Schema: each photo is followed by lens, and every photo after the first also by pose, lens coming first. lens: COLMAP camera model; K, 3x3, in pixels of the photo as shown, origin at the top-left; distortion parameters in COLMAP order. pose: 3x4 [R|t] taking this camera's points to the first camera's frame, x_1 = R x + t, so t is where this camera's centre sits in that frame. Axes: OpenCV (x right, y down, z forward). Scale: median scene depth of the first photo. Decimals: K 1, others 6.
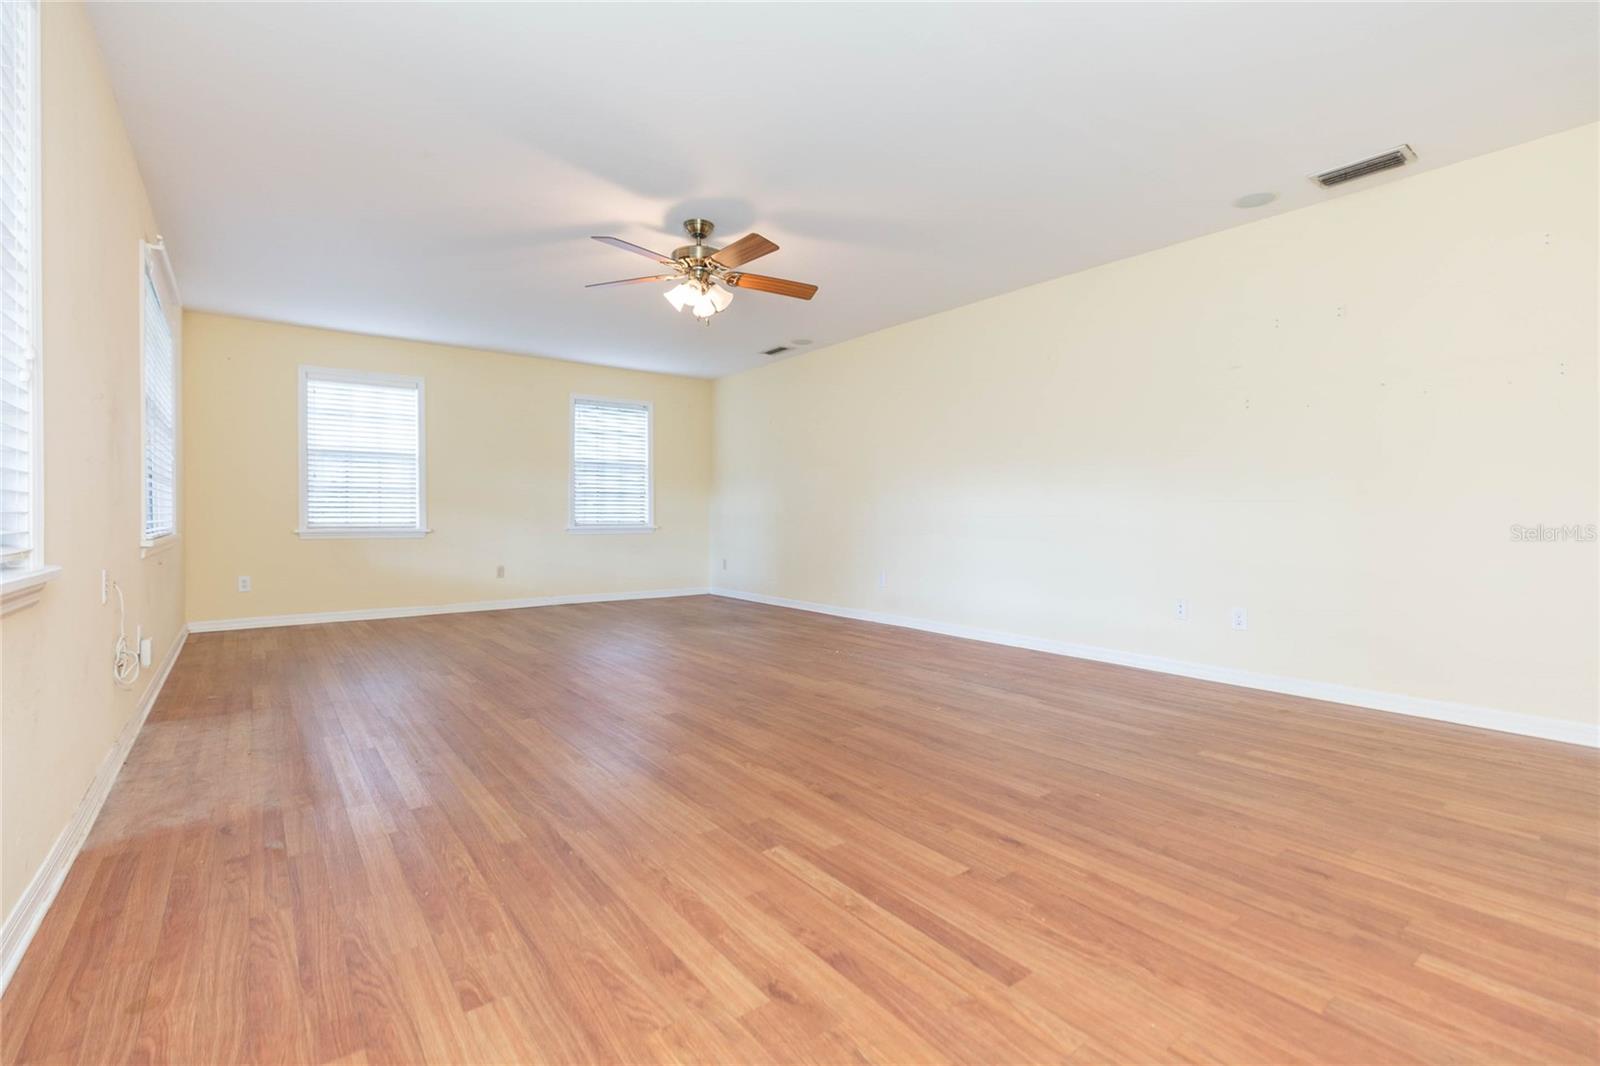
lens RADIAL K [[717.6, 0, 792.9], [0, 717.6, 518.7], [0, 0, 1]] dist [0.007997, -0.004465]
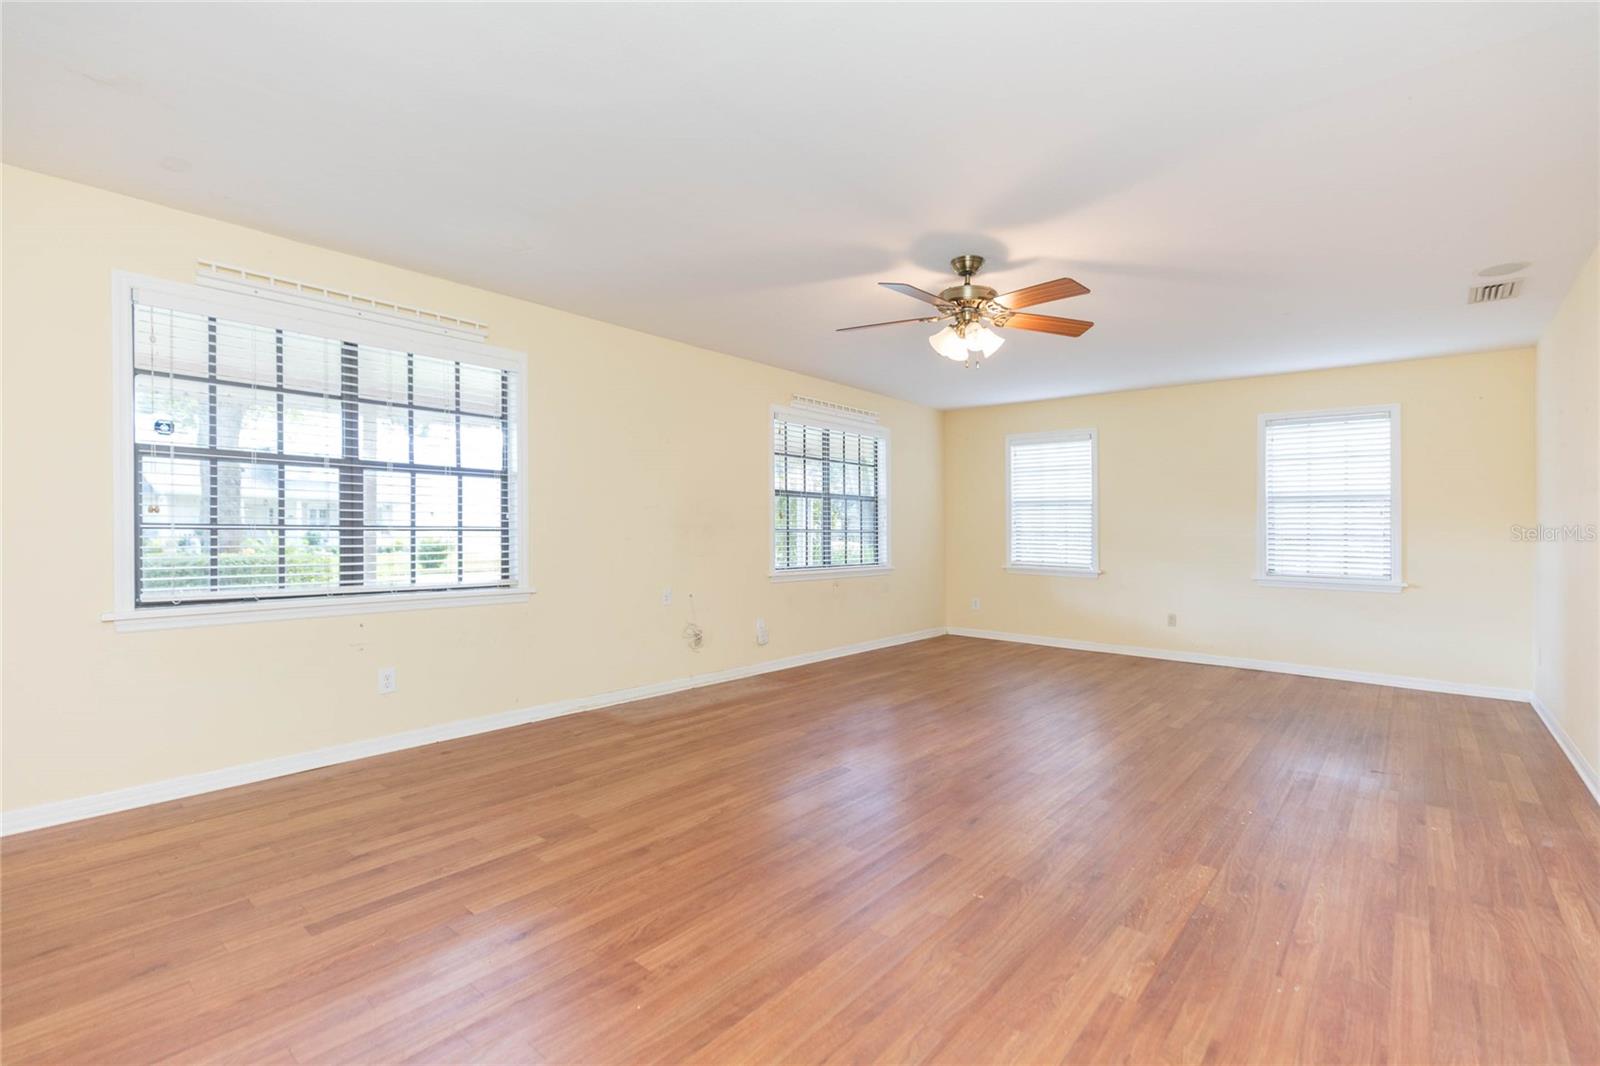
lens RADIAL K [[717.6, 0, 814.6], [0, 717.6, 528.0], [0, 0, 1]] dist [0.007997, -0.004465]
pose [[0.224354, -0.000810, -0.974507, 1.173982], [-0.015351, 0.999873, -0.004365, -0.101929], [0.974387, 0.015939, 0.224313, 0.999424]]
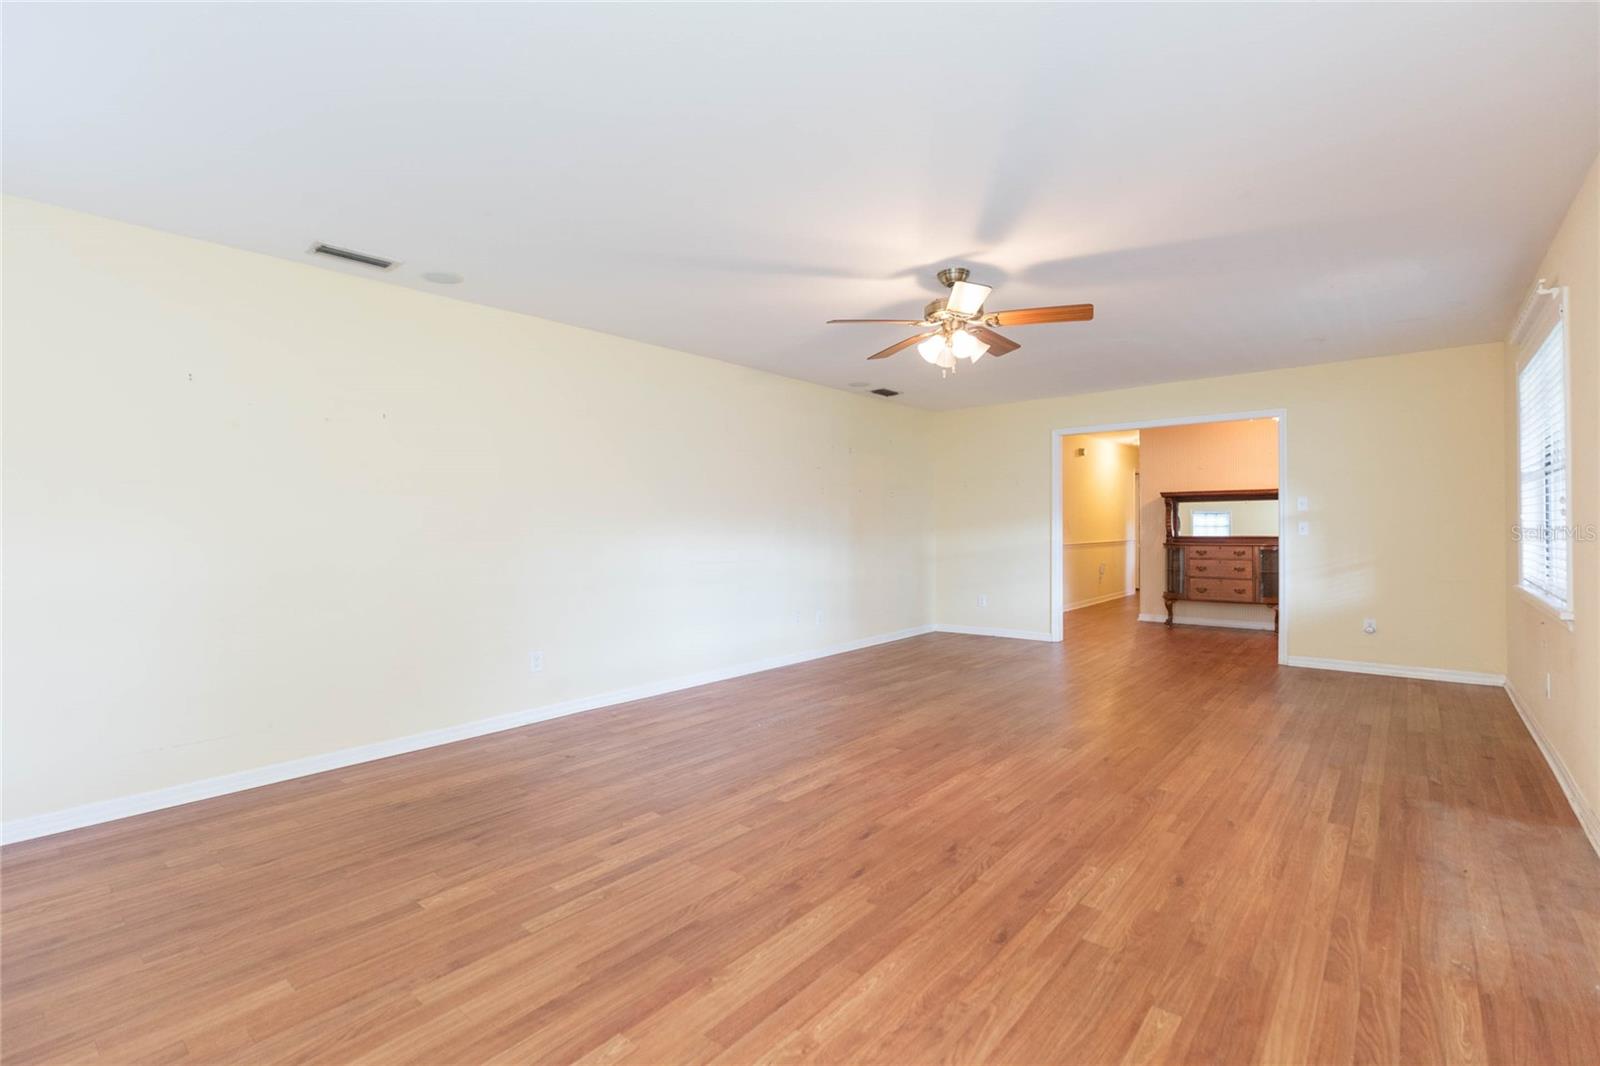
lens RADIAL K [[717.6, 0, 792.4], [0, 717.6, 533.6], [0, 0, 1]] dist [0.007997, -0.004465]
pose [[-0.215214, -0.009083, 0.976525, -1.684568], [0.008034, 0.999906, 0.011072, -0.126394], [-0.976534, 0.010228, -0.215121, 2.338182]]
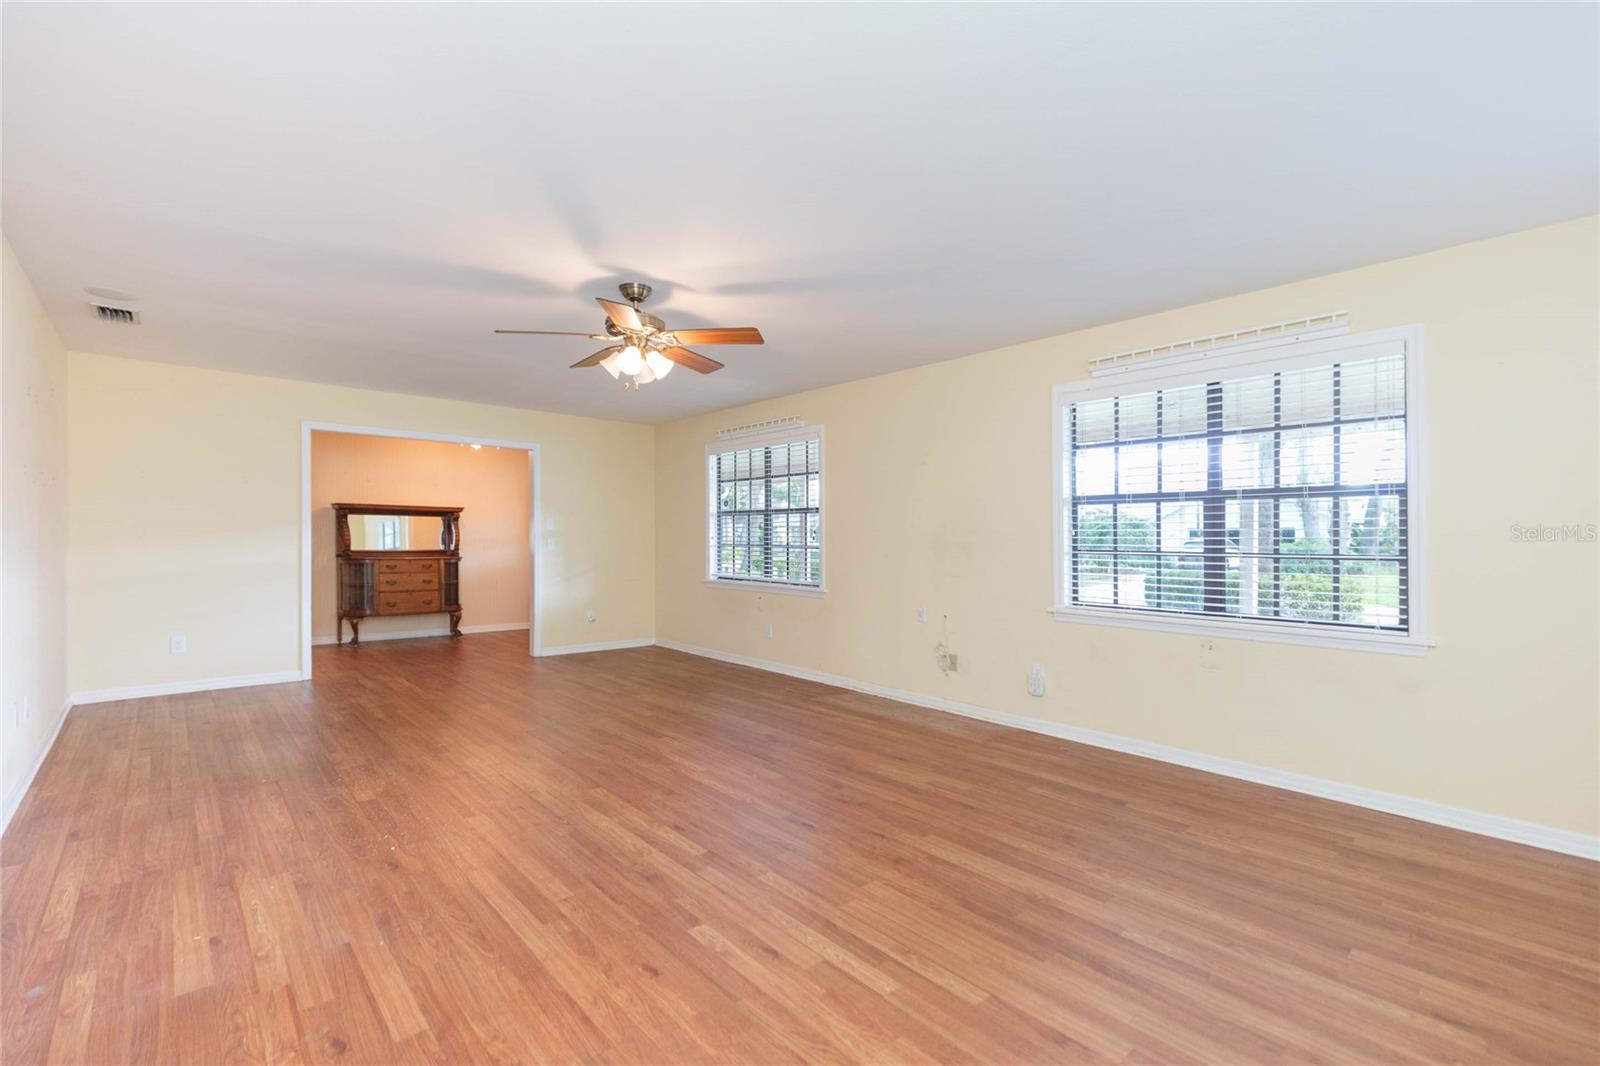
lens RADIAL K [[717.6, 0, 814.6], [0, 717.6, 542.3], [0, 0, 1]] dist [0.007997, -0.004465]
pose [[-0.996291, -0.013039, -0.085057, -0.463520], [-0.013288, 0.999909, 0.002357, -0.131937], [0.085018, 0.003478, -0.996373, 3.263238]]
